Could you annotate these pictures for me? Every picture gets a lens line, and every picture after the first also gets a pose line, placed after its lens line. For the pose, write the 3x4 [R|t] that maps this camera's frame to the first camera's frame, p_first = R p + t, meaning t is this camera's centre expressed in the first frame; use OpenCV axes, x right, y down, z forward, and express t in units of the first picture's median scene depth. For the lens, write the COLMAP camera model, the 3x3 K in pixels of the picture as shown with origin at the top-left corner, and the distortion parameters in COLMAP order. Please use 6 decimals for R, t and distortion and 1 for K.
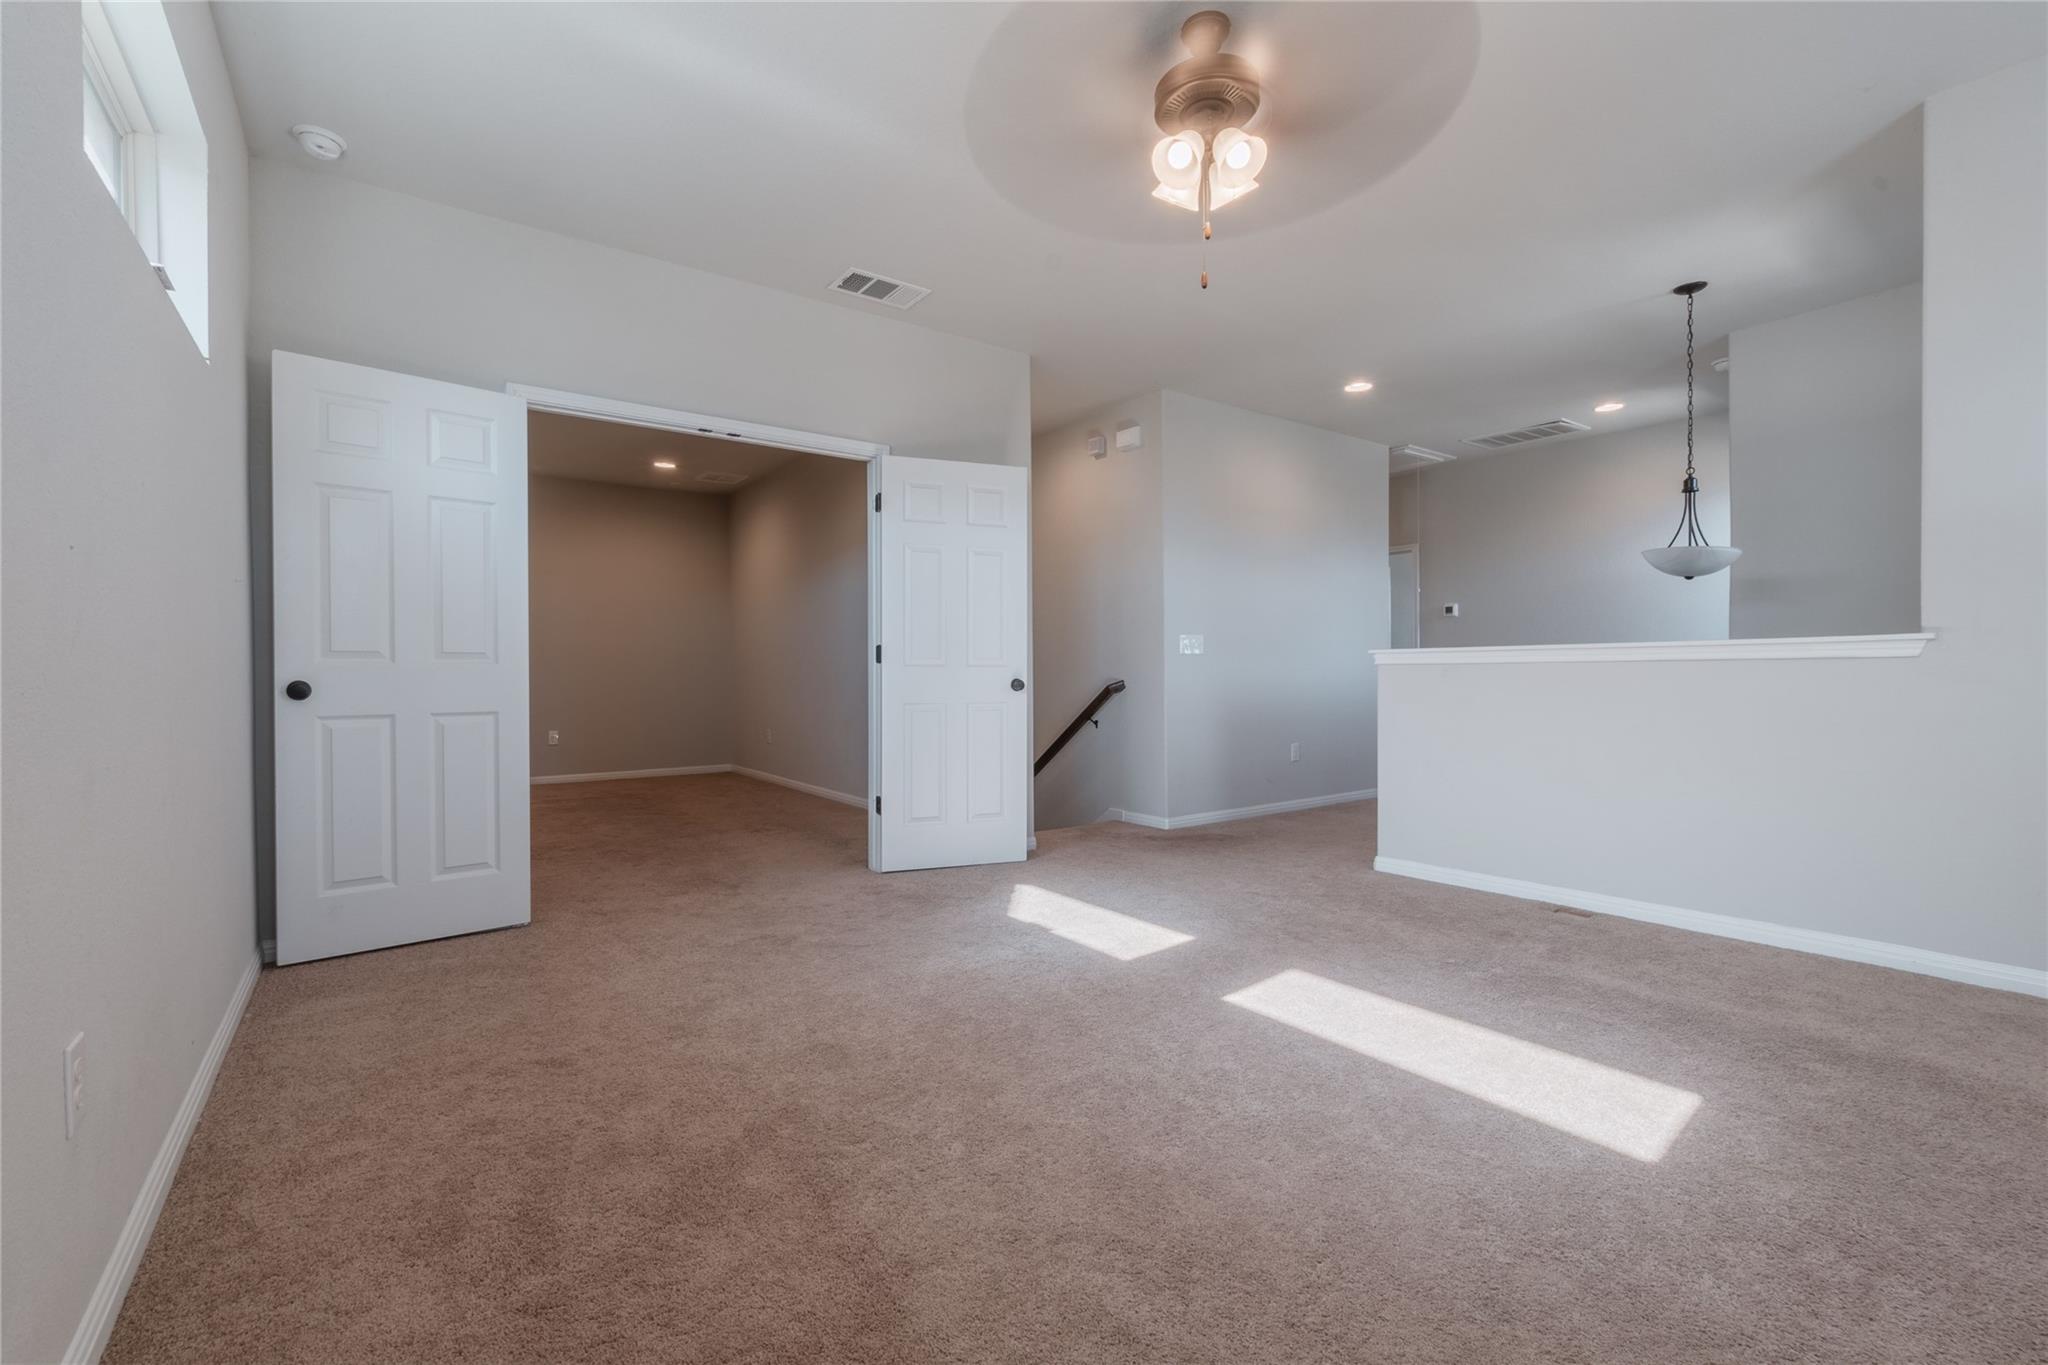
lens RADIAL K [[875.6, 0, 1014.0], [0, 875.6, 683.5], [0, 0, 1]] dist [-0.005830, 0.000956]
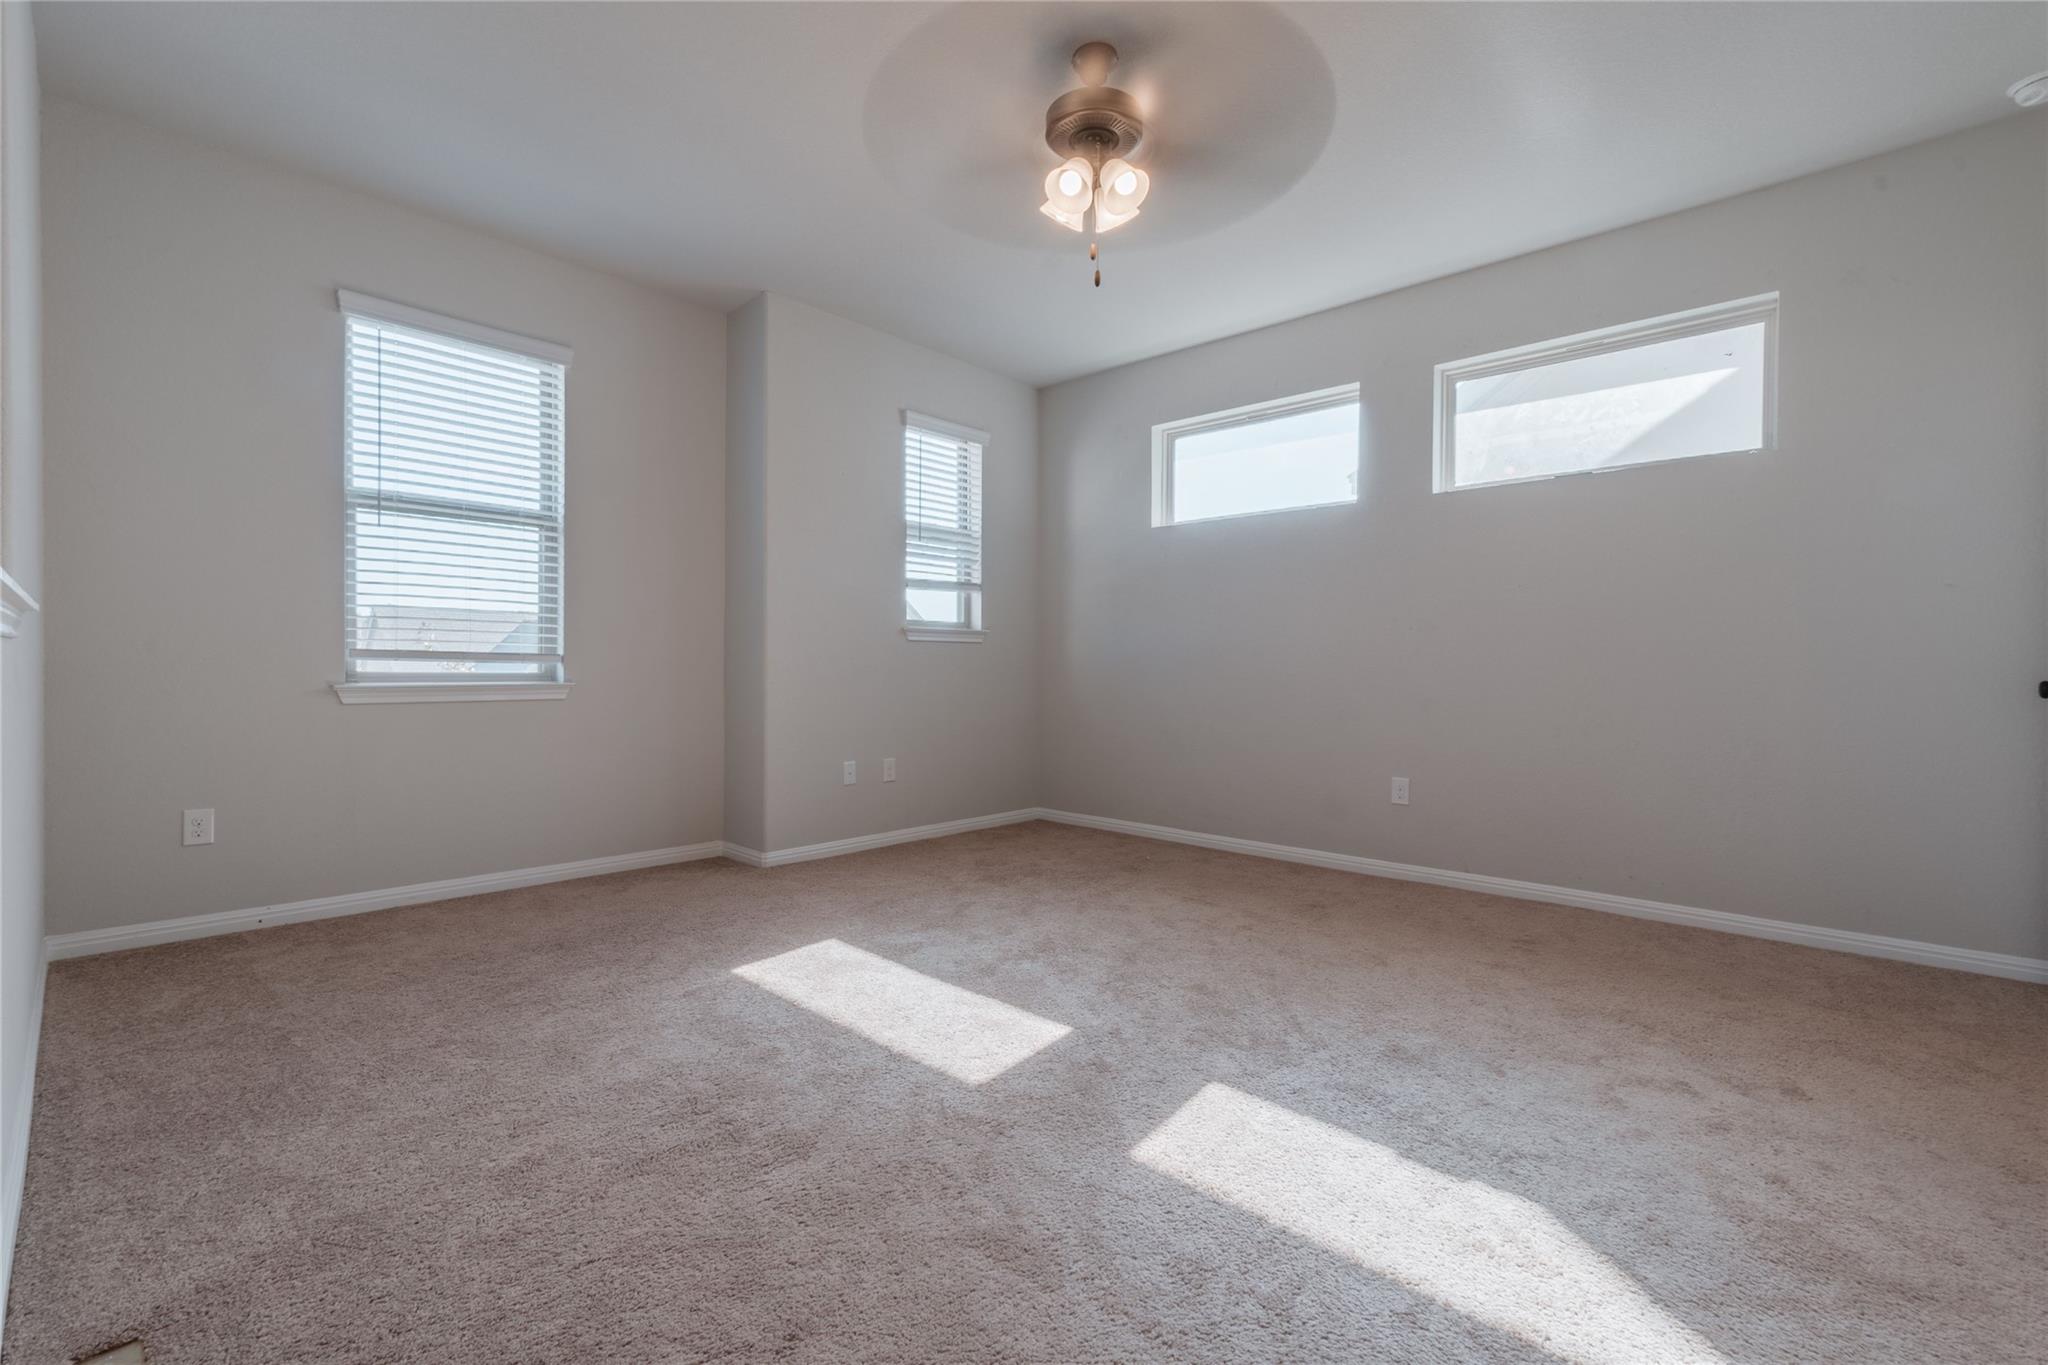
lens RADIAL K [[875.6, 0, 1014.0], [0, 875.6, 683.5], [0, 0, 1]] dist [-0.005830, 0.000956]
pose [[-0.981746, 0.000729, -0.190194, 0.353055], [-0.004870, 0.999568, 0.028971, -0.016661], [0.190133, 0.029369, -0.981319, 1.395437]]
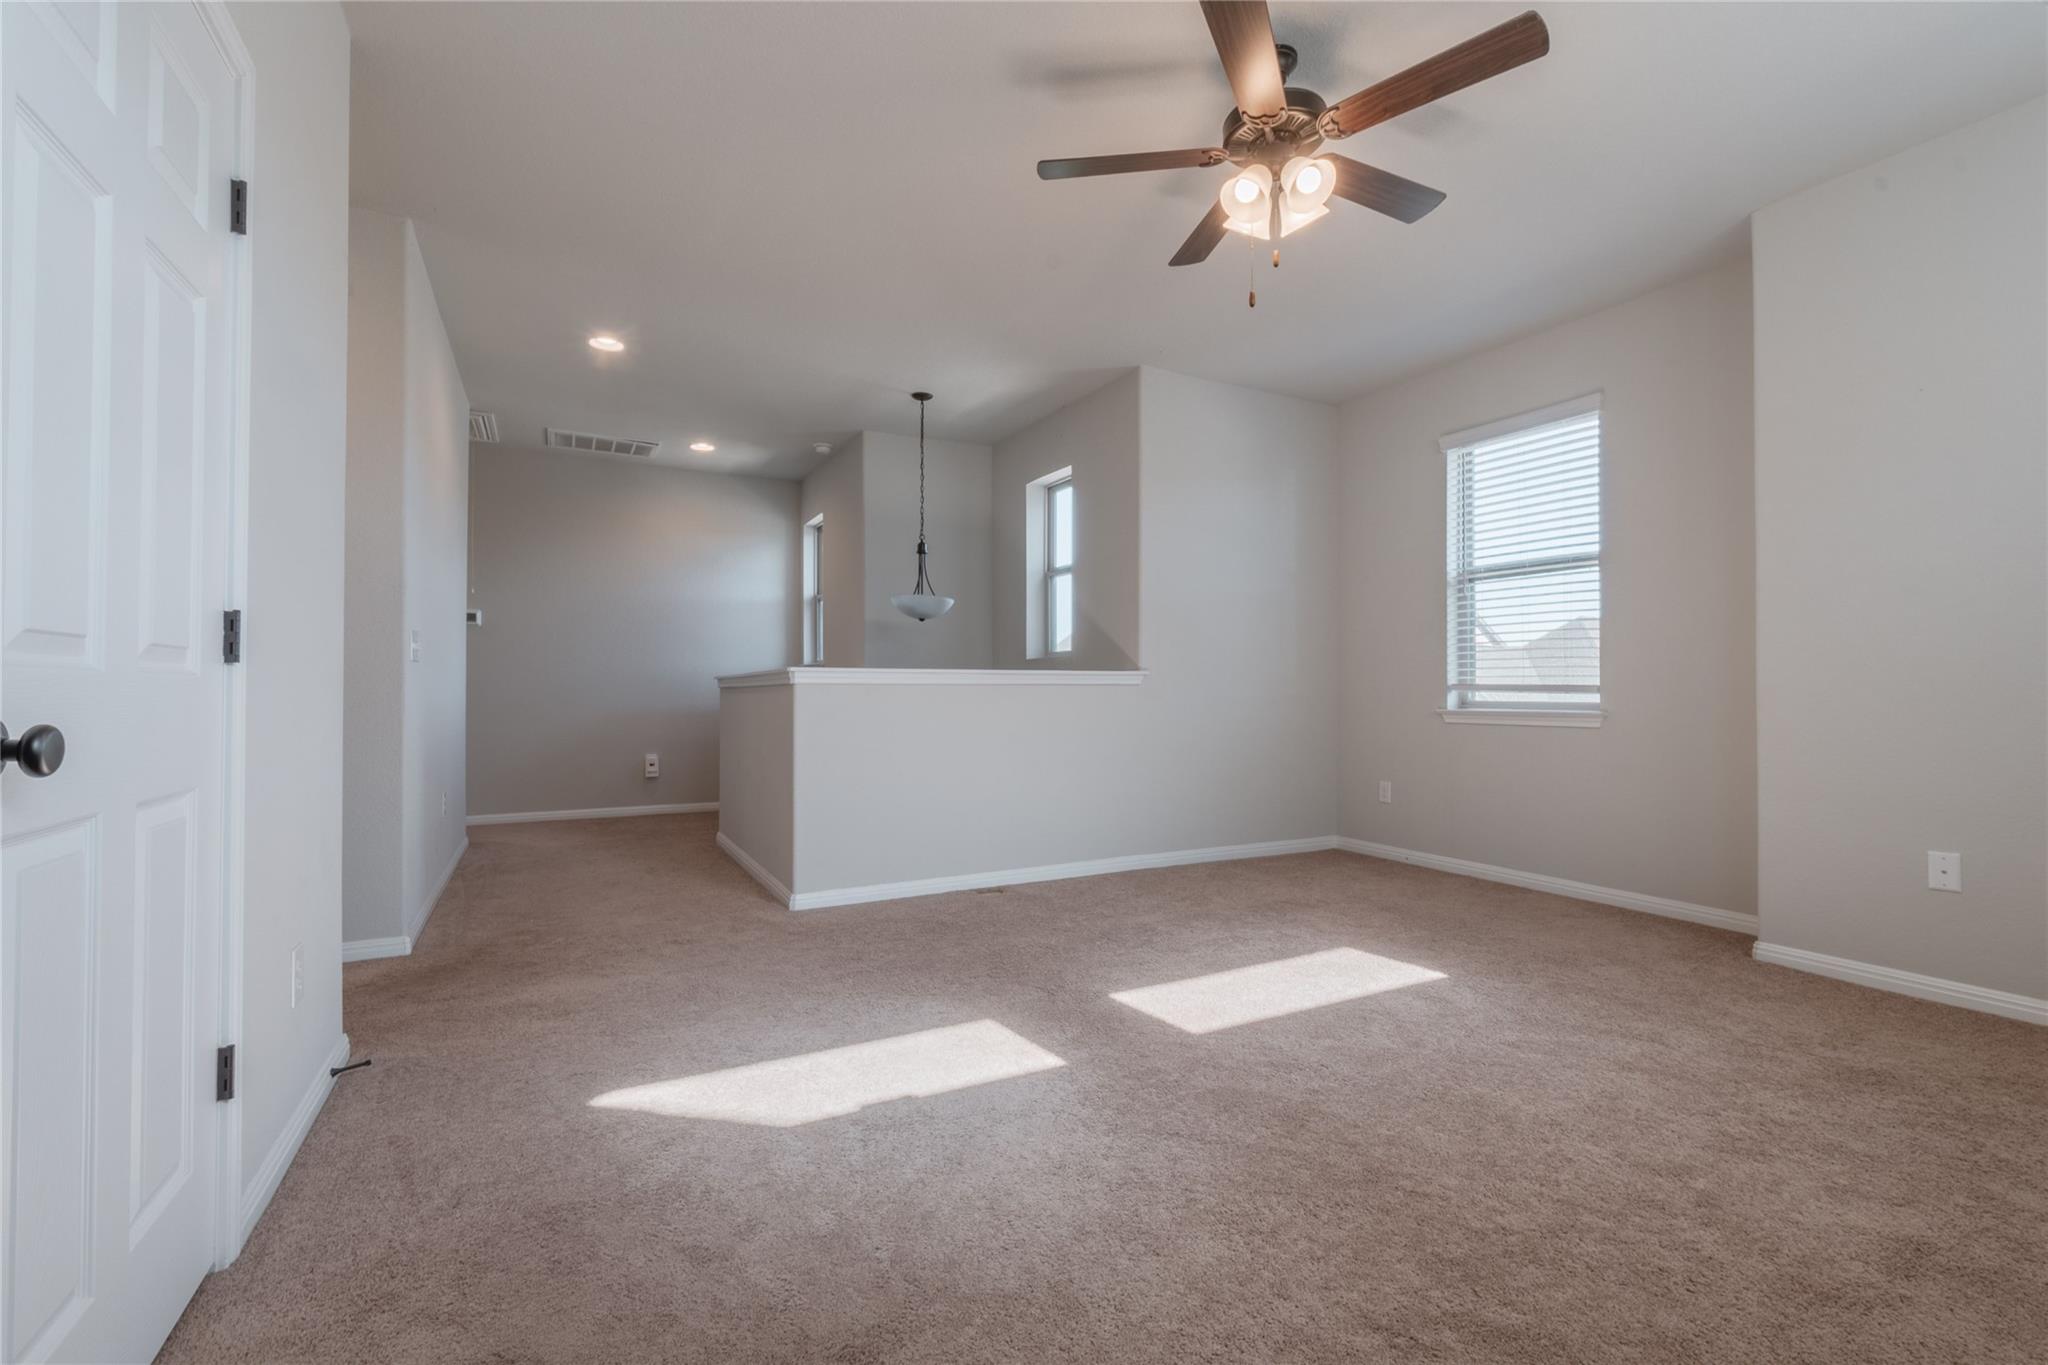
lens RADIAL K [[875.6, 0, 1014.0], [0, 875.6, 683.5], [0, 0, 1]] dist [-0.005830, 0.000956]
pose [[0.146561, 0.014862, 0.989090, -0.560421], [0.006609, 0.999850, -0.016003, -0.007365], [-0.989180, 0.008883, 0.146440, 0.792739]]
